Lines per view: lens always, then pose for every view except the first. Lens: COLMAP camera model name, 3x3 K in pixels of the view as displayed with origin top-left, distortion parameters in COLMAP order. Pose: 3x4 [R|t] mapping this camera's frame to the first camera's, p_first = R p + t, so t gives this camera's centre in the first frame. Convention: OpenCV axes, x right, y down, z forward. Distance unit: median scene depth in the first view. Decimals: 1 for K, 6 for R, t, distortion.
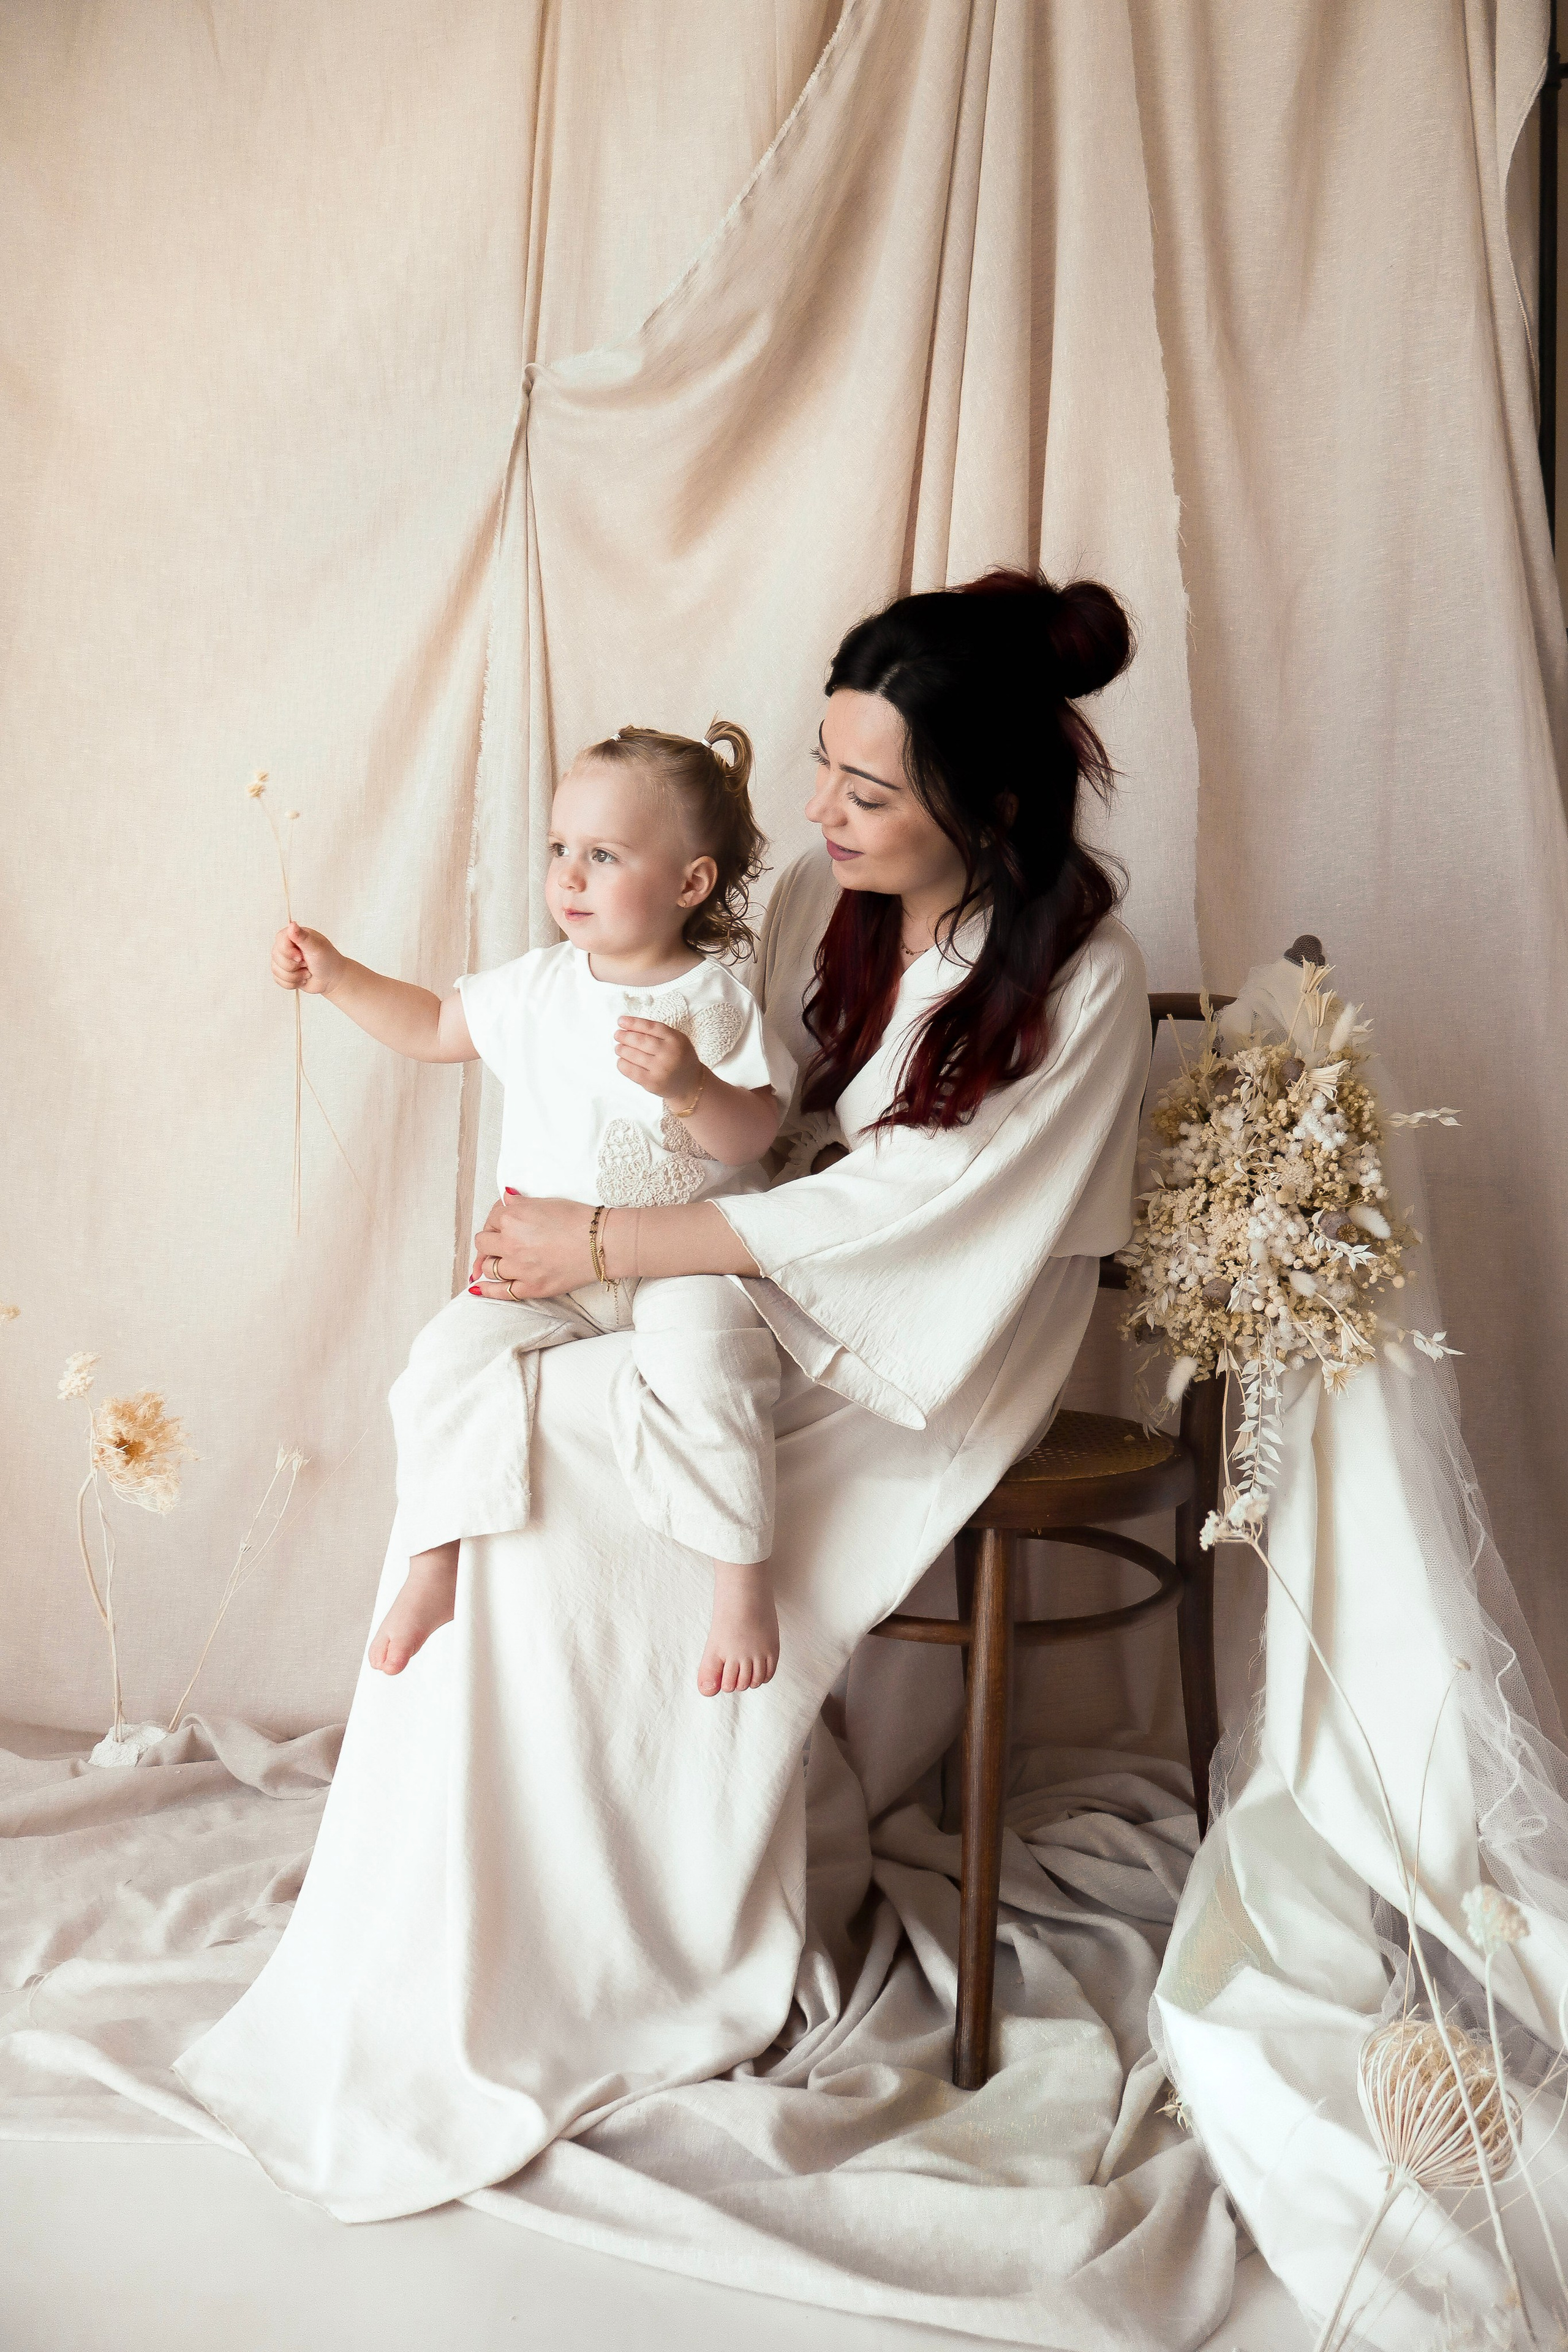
lens RADIAL K [[2069.7, 0, 754.3], [0, 2069.7, 1219.4], [0, 0, 1]] dist [0.053259, -0.006087]
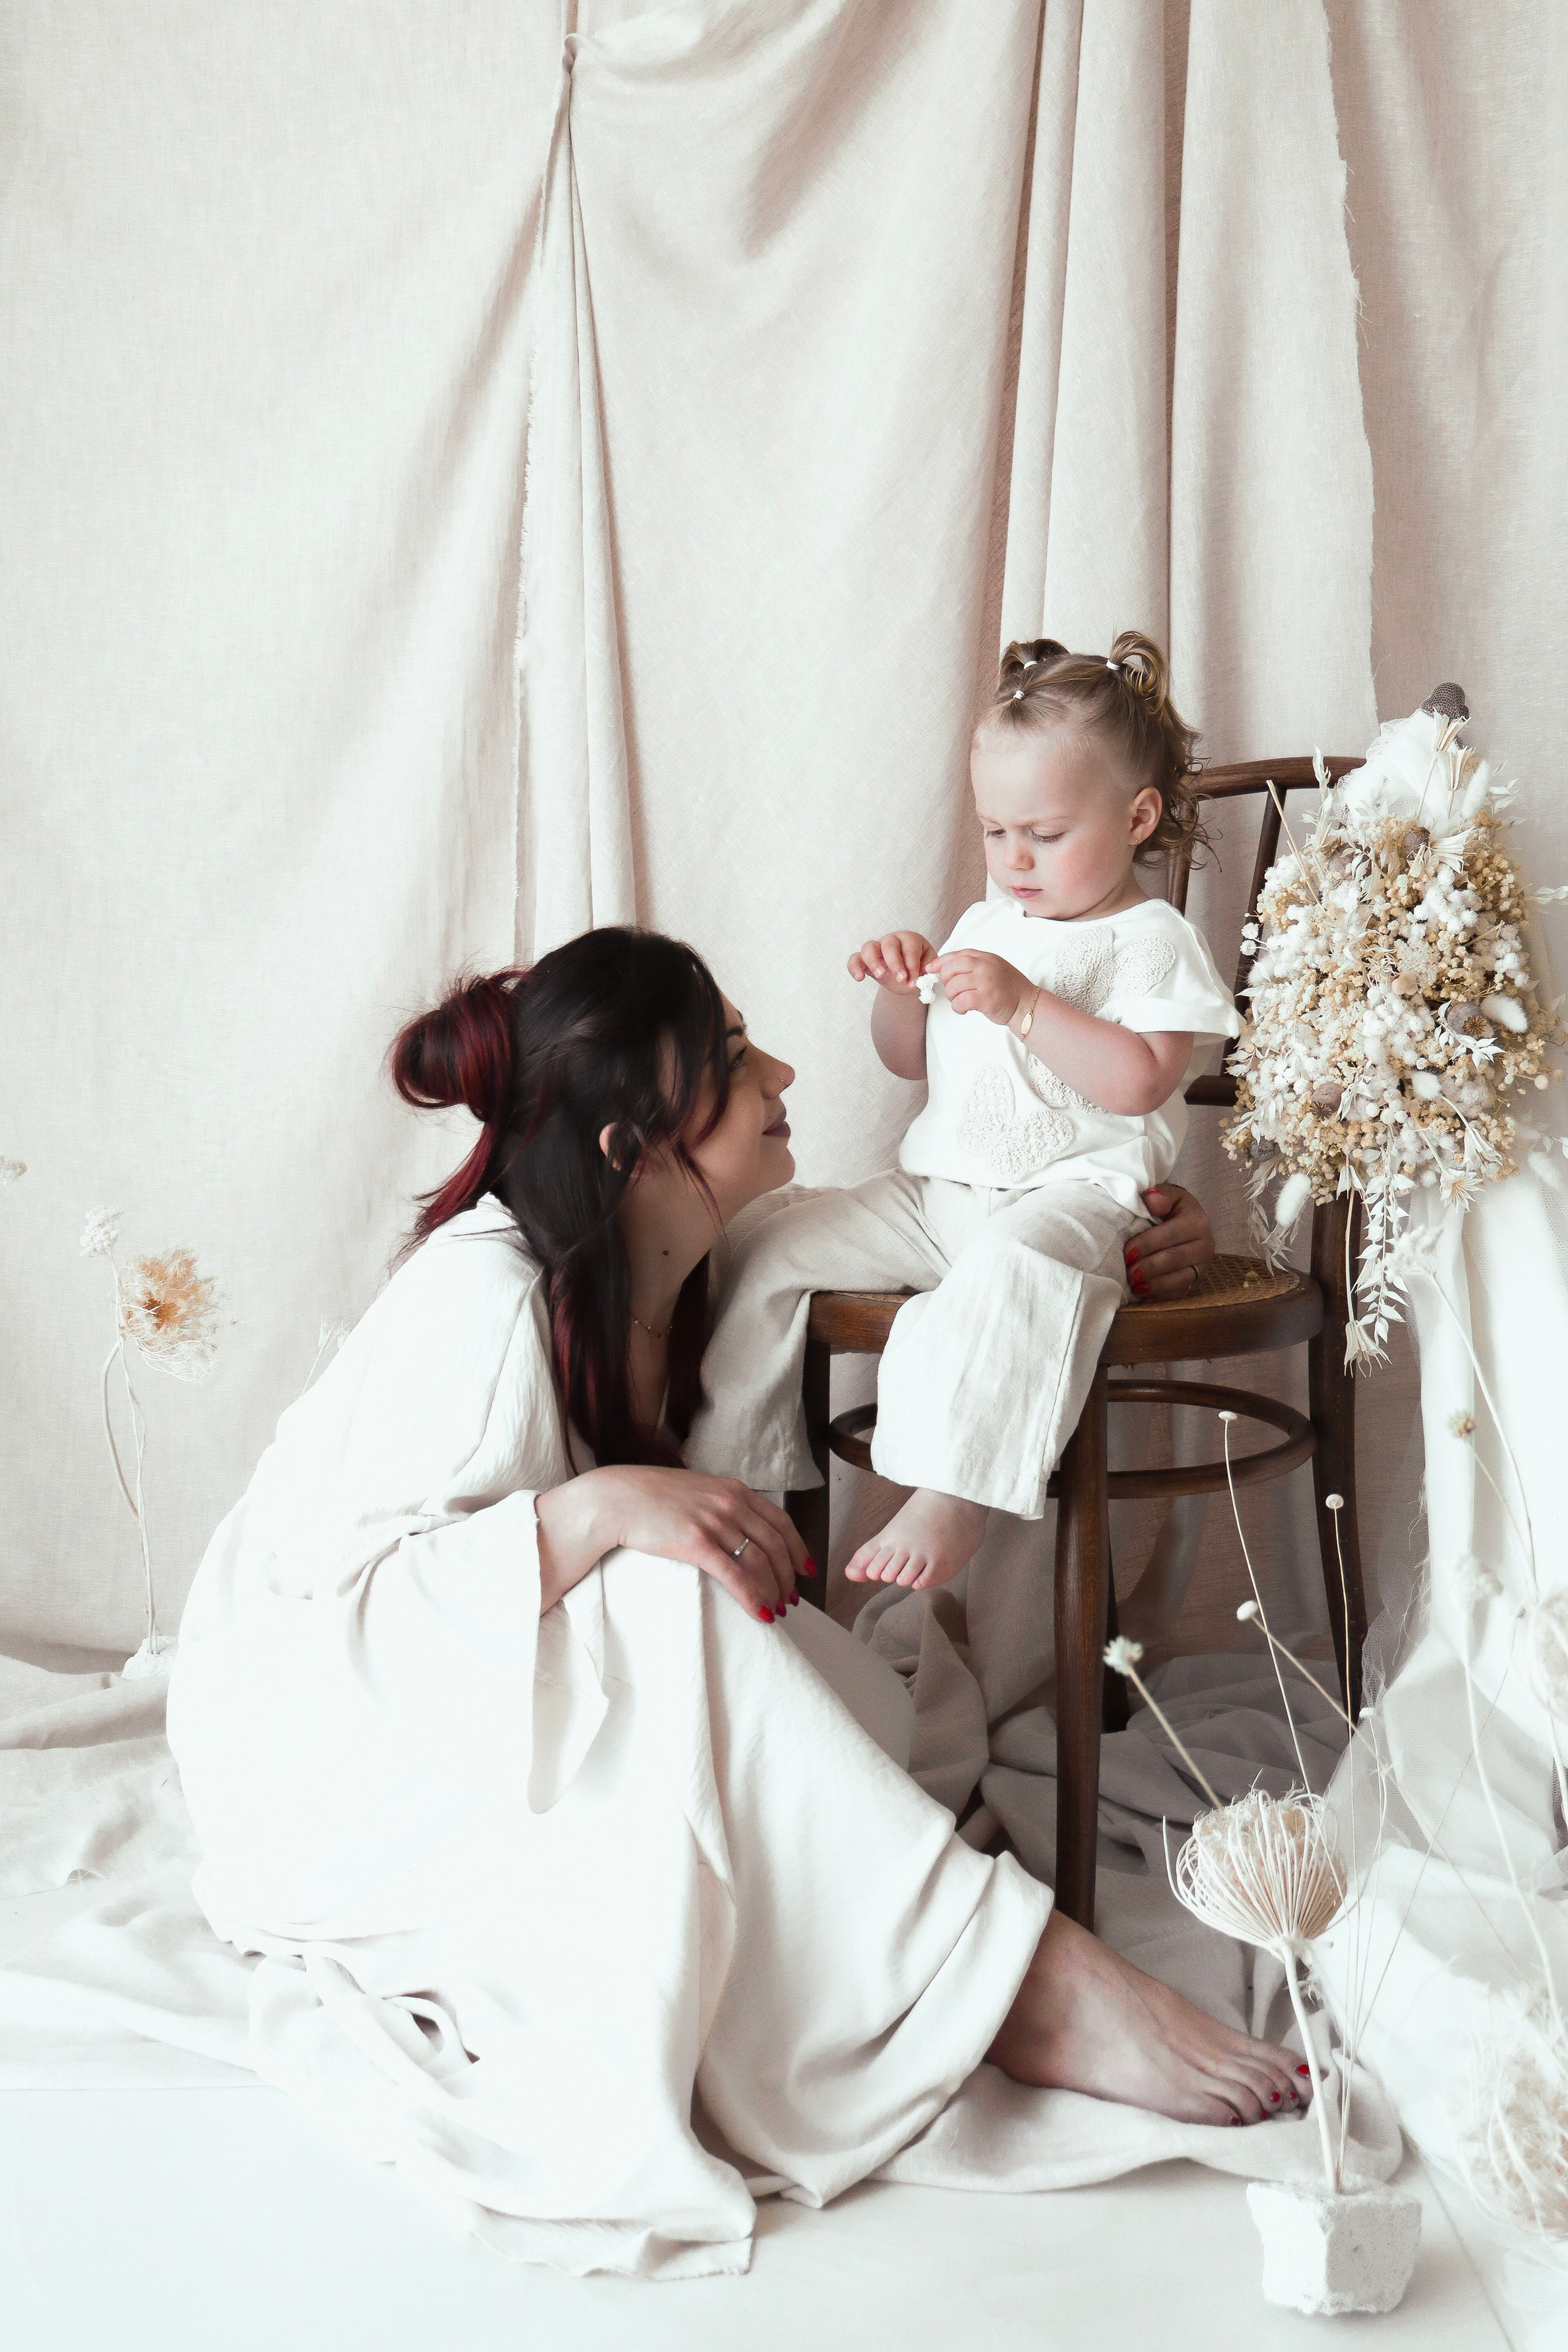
lens RADIAL K [[2861.6, 0, 828.5], [0, 2861.6, 1276.1], [0, 0, 1]] dist [0.039172, 0.000000]
pose [[0.995627, -0.015930, -0.092046, 0.121784], [0.020823, 0.998407, 0.052447, 0.041900], [0.091064, -0.054134, 0.994373, -0.225928]]
